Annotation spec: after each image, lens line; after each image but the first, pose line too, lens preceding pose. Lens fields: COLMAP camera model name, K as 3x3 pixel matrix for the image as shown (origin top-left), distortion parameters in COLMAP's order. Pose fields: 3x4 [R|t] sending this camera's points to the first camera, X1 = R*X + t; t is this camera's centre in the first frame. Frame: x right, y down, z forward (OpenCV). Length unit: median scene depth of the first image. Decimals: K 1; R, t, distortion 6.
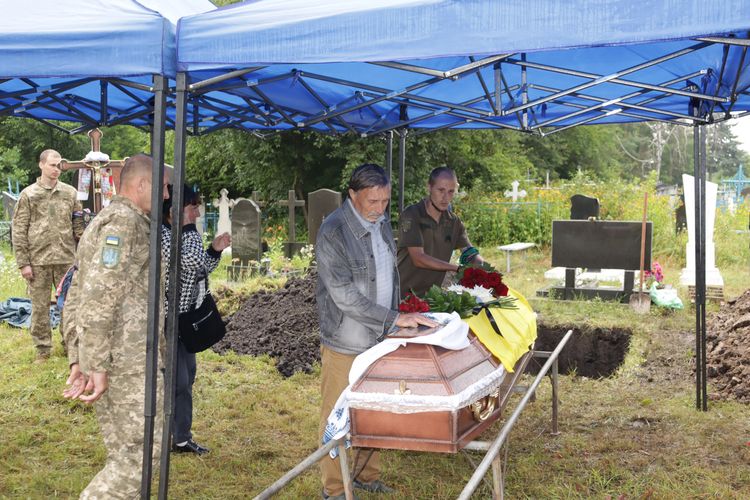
lens RADIAL K [[794.2, 0, 375.0], [0, 794.2, 250.0], [0, 0, 1]] dist [-0.089927, 0.198749]
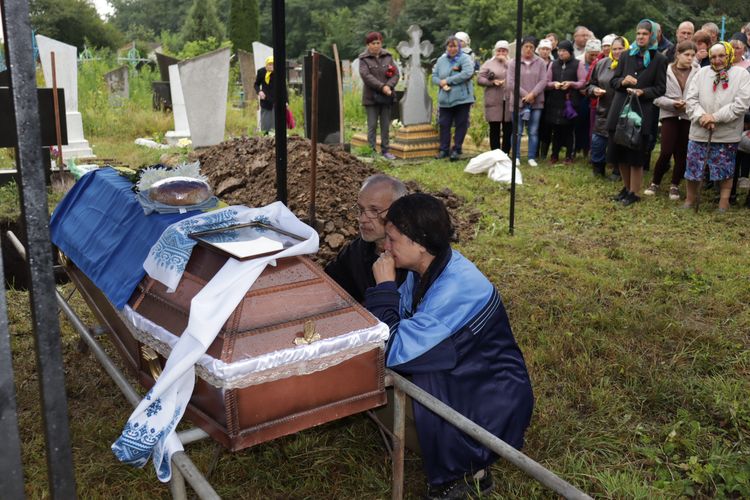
lens RADIAL K [[794.2, 0, 375.0], [0, 794.2, 250.0], [0, 0, 1]] dist [-0.089927, 0.198749]
pose [[0.605682, -0.178185, 0.775500, -0.302542], [0.054750, 0.981627, 0.182785, 0.000039], [-0.793821, -0.068251, 0.604309, 0.441252]]
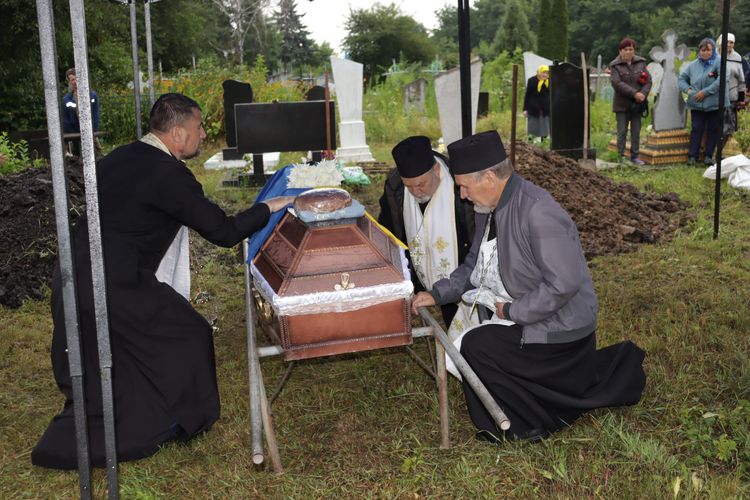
lens RADIAL K [[794.2, 0, 375.0], [0, 794.2, 250.0], [0, 0, 1]] dist [-0.089927, 0.198749]
pose [[0.863682, -0.136609, 0.485172, -0.258655], [0.072380, 0.986209, 0.148838, 0.012388], [-0.498813, -0.093432, 0.861659, 0.191544]]
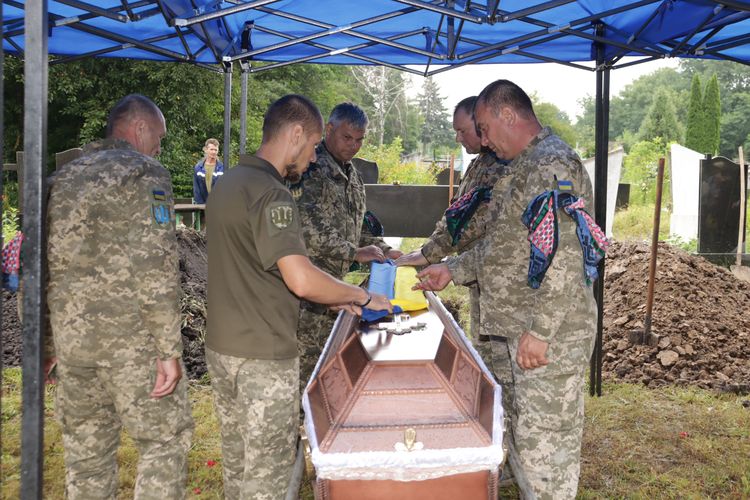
lens RADIAL K [[794.2, 0, 375.0], [0, 794.2, 250.0], [0, 0, 1]] dist [-0.089927, 0.198749]
pose [[0.938089, -0.029975, 0.345096, -0.151687], [0.016400, 0.998975, 0.042189, -0.002165], [-0.346007, -0.033918, 0.937619, 0.321312]]
